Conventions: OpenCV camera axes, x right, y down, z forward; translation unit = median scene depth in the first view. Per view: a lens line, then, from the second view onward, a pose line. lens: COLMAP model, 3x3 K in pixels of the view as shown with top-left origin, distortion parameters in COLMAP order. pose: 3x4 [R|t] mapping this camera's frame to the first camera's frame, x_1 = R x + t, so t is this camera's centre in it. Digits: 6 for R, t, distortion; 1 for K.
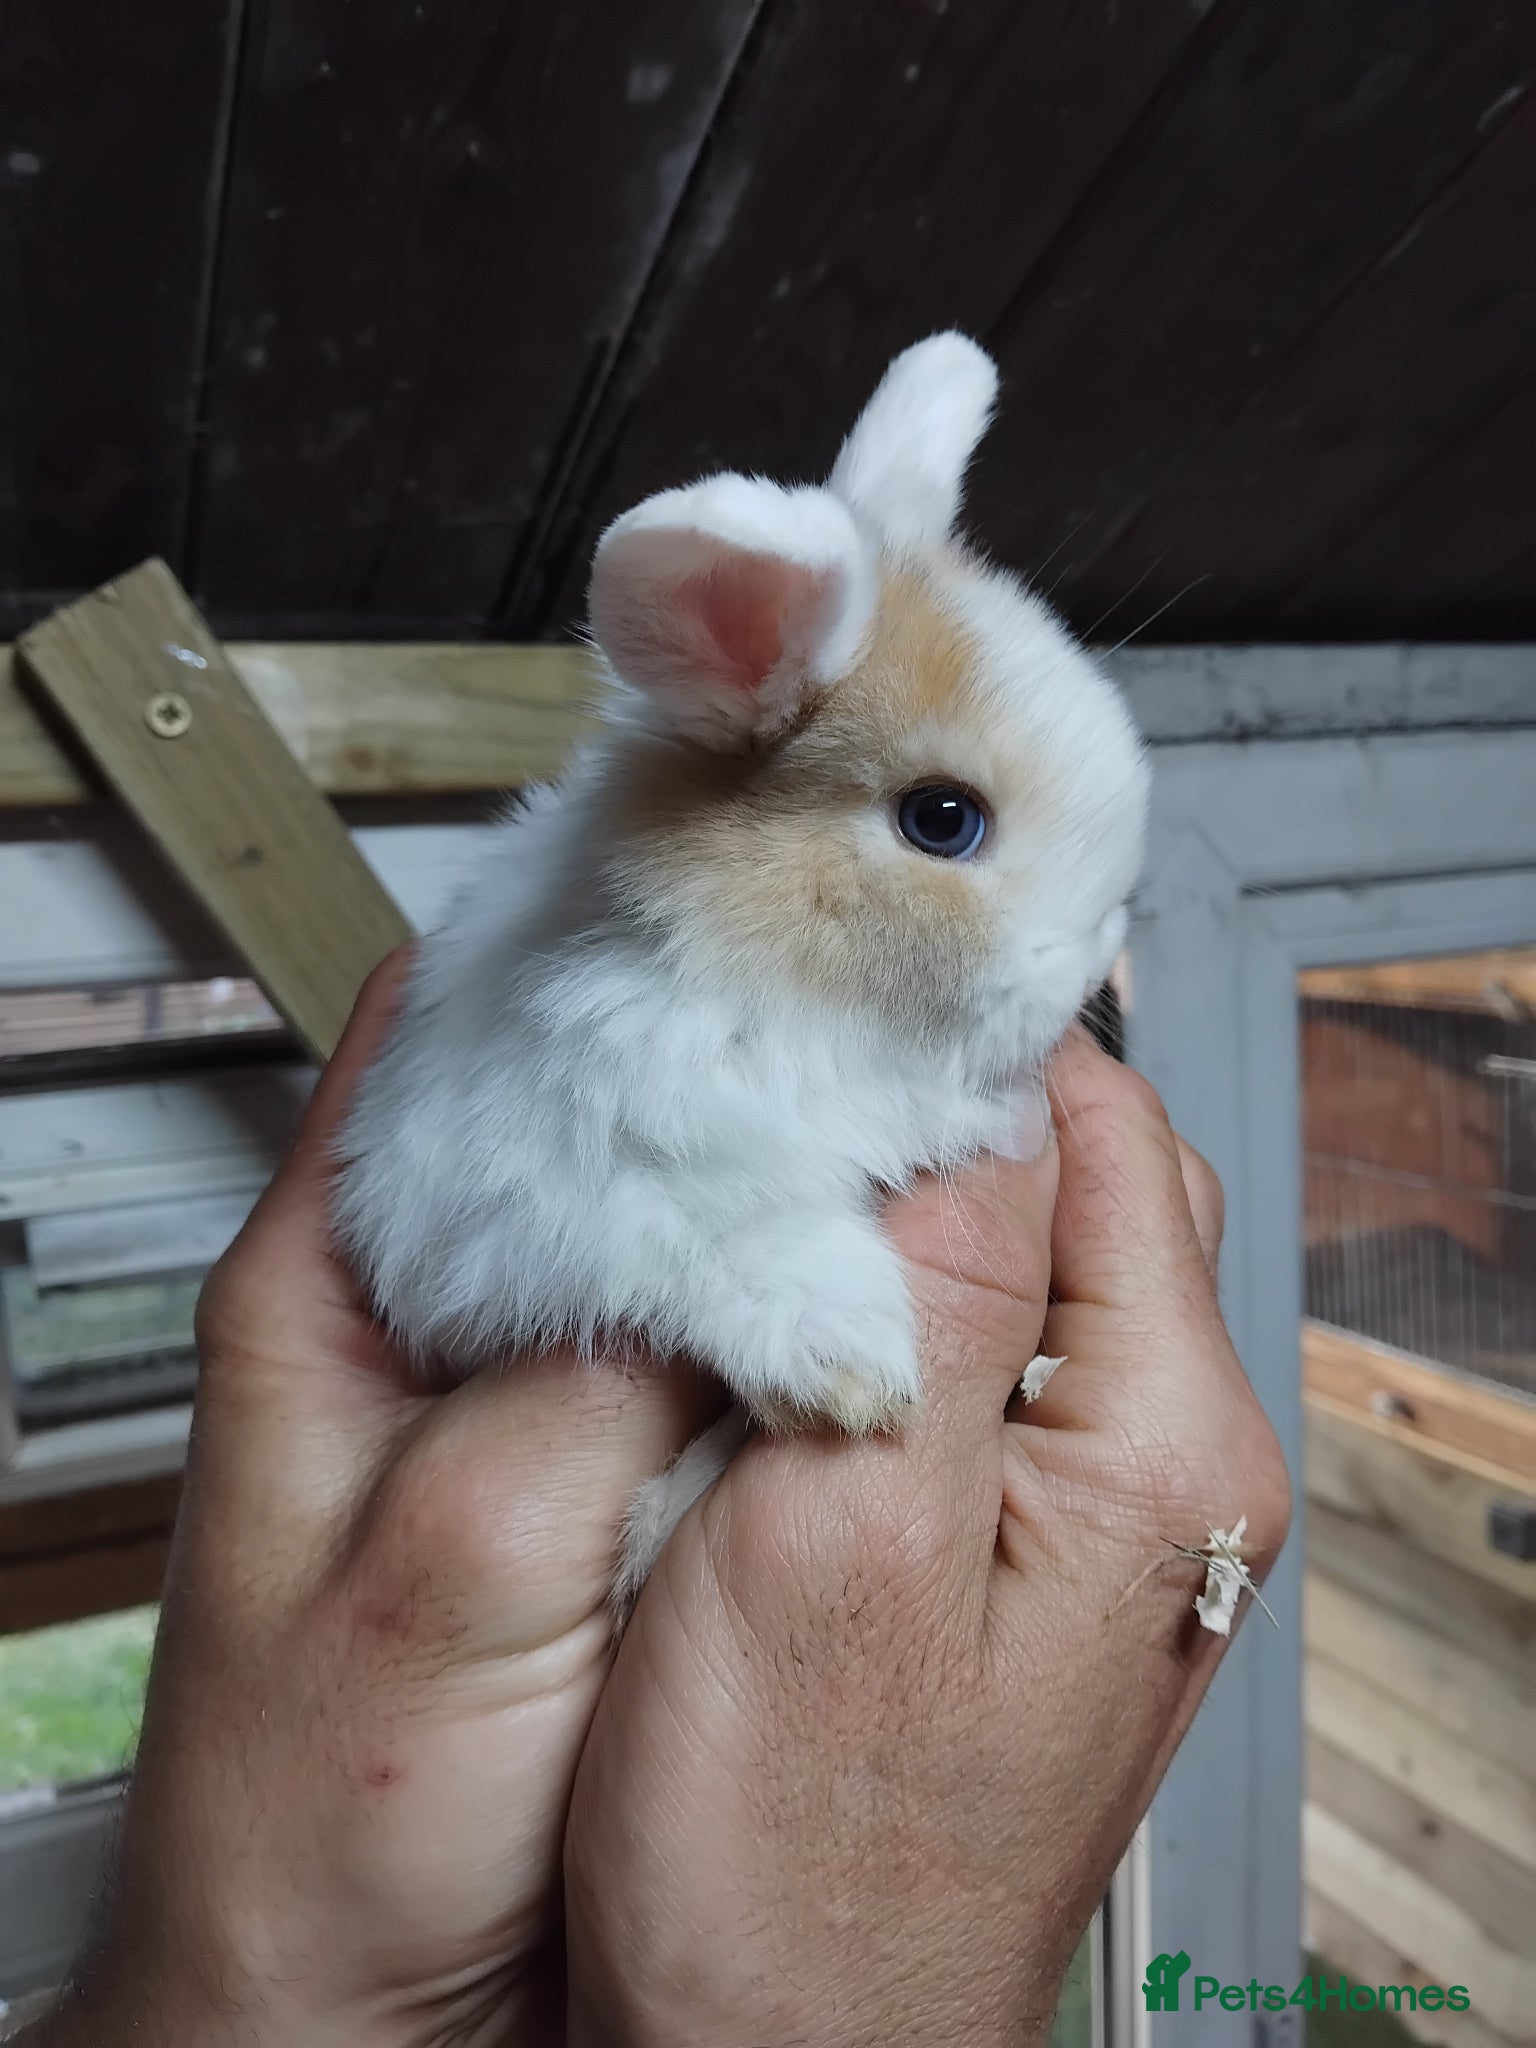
lens RADIAL K [[1698.6, 0, 768.0], [0, 1698.6, 1024.0], [0, 0, 1]] dist [-0.060610, -0.010933]
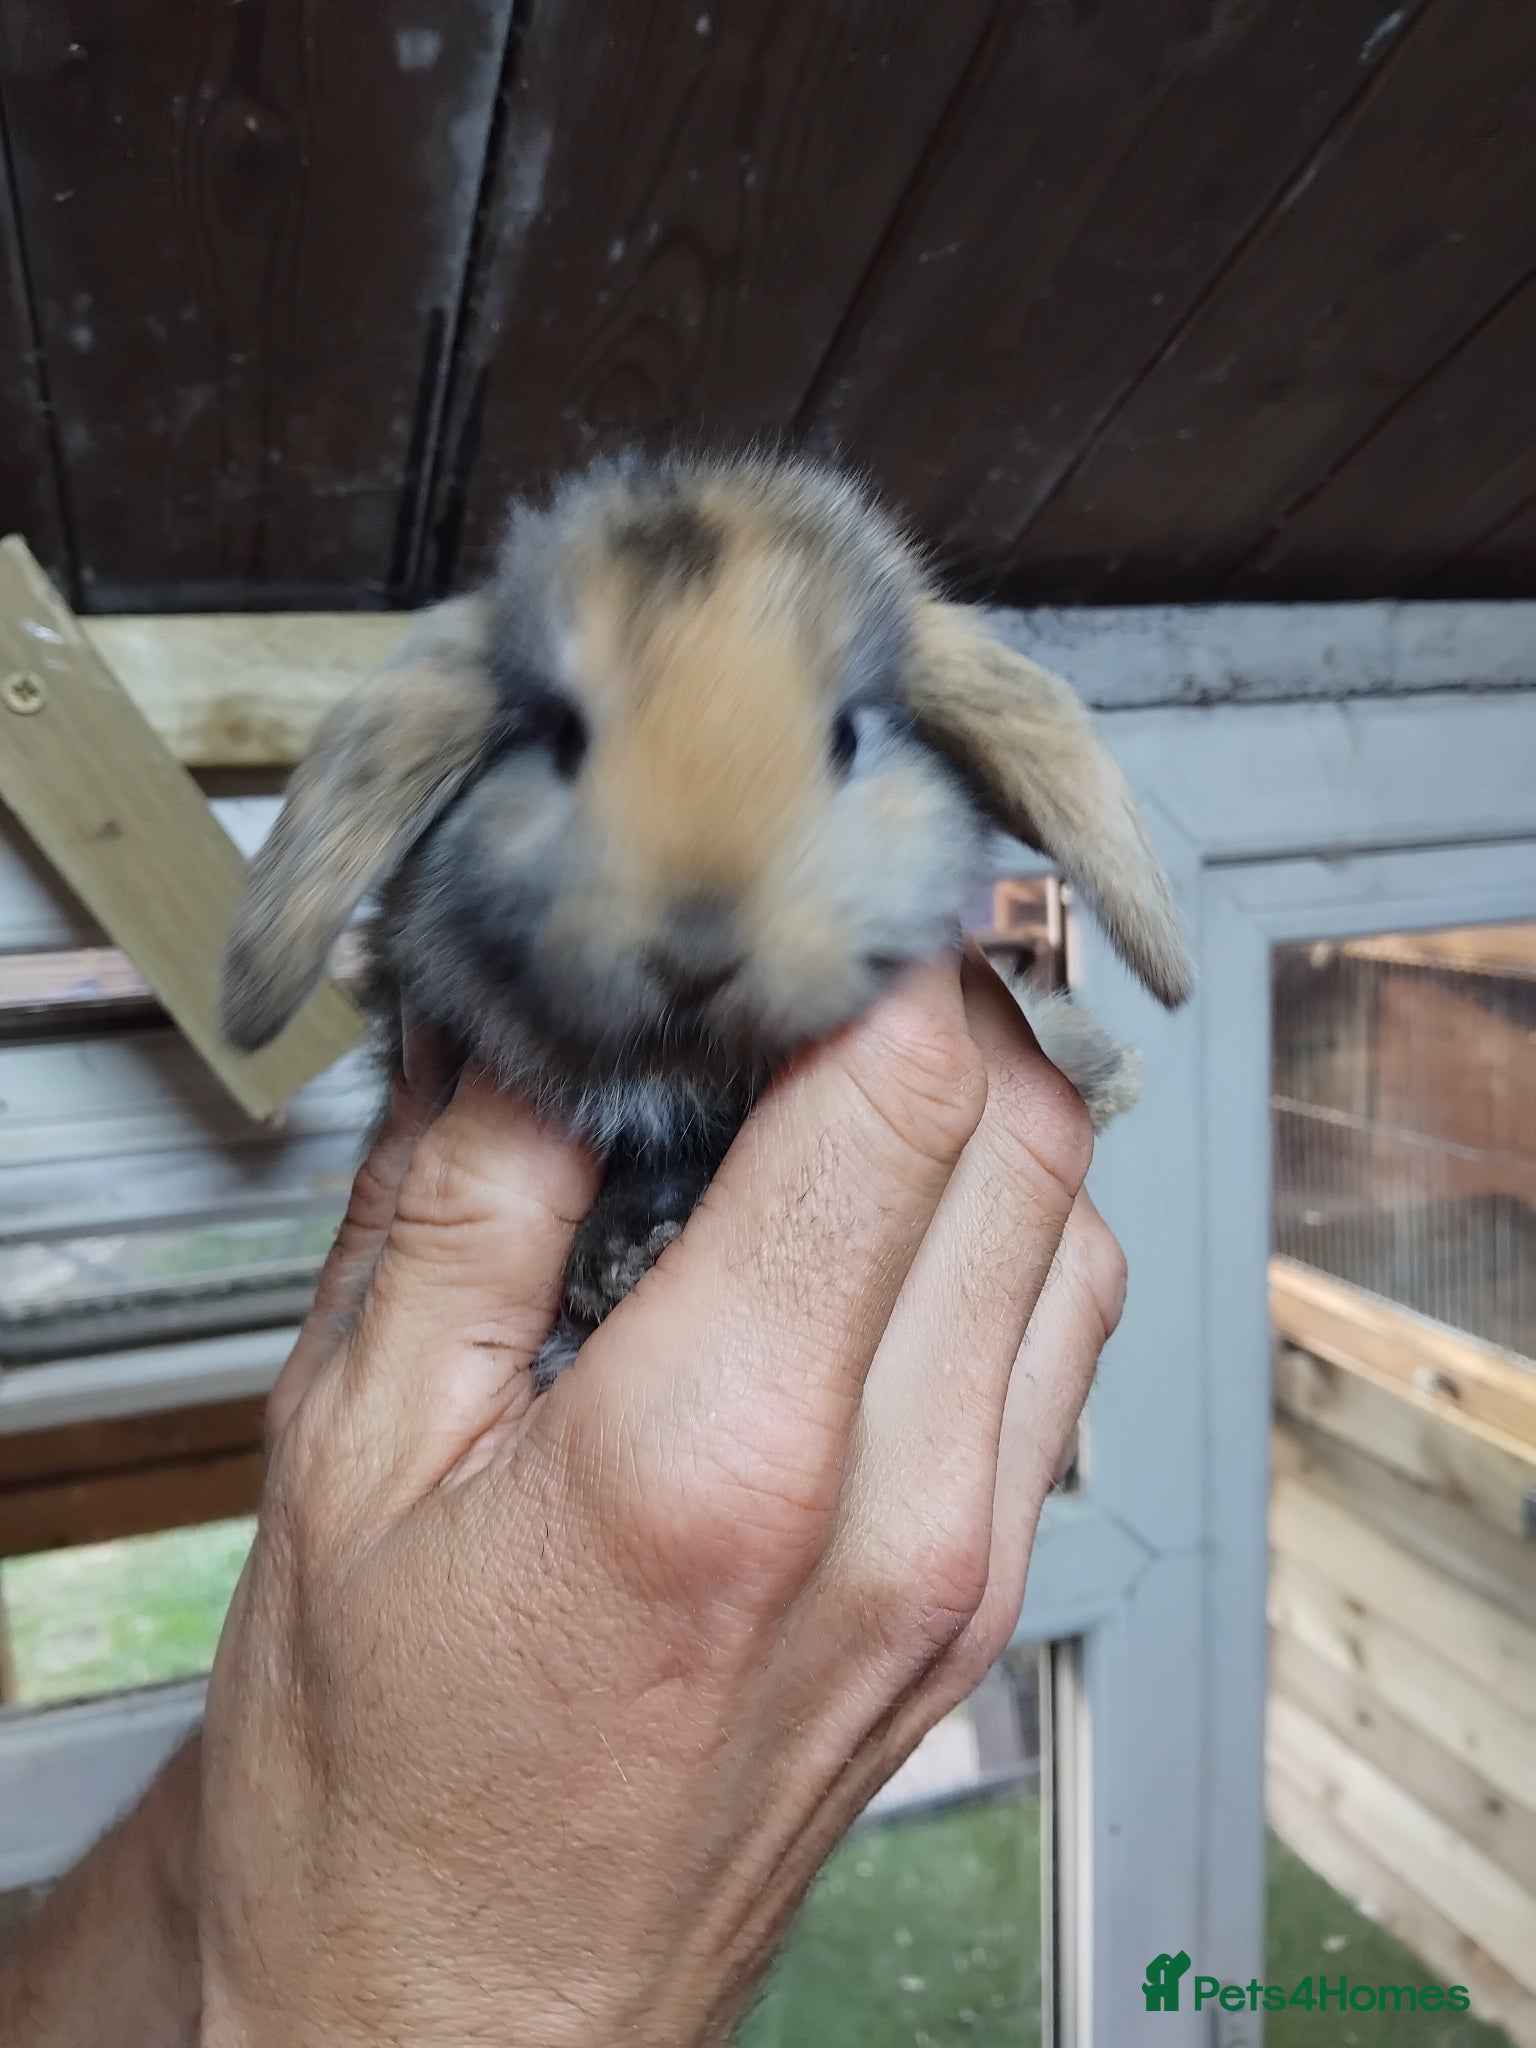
lens RADIAL K [[1698.6, 0, 768.0], [0, 1698.6, 1024.0], [0, 0, 1]] dist [-0.060610, -0.010933]
pose [[0.995843, 0.021947, -0.088403, 0.126310], [-0.018331, 0.998970, 0.041507, -0.023200], [0.089223, -0.039714, 0.995220, 0.019360]]
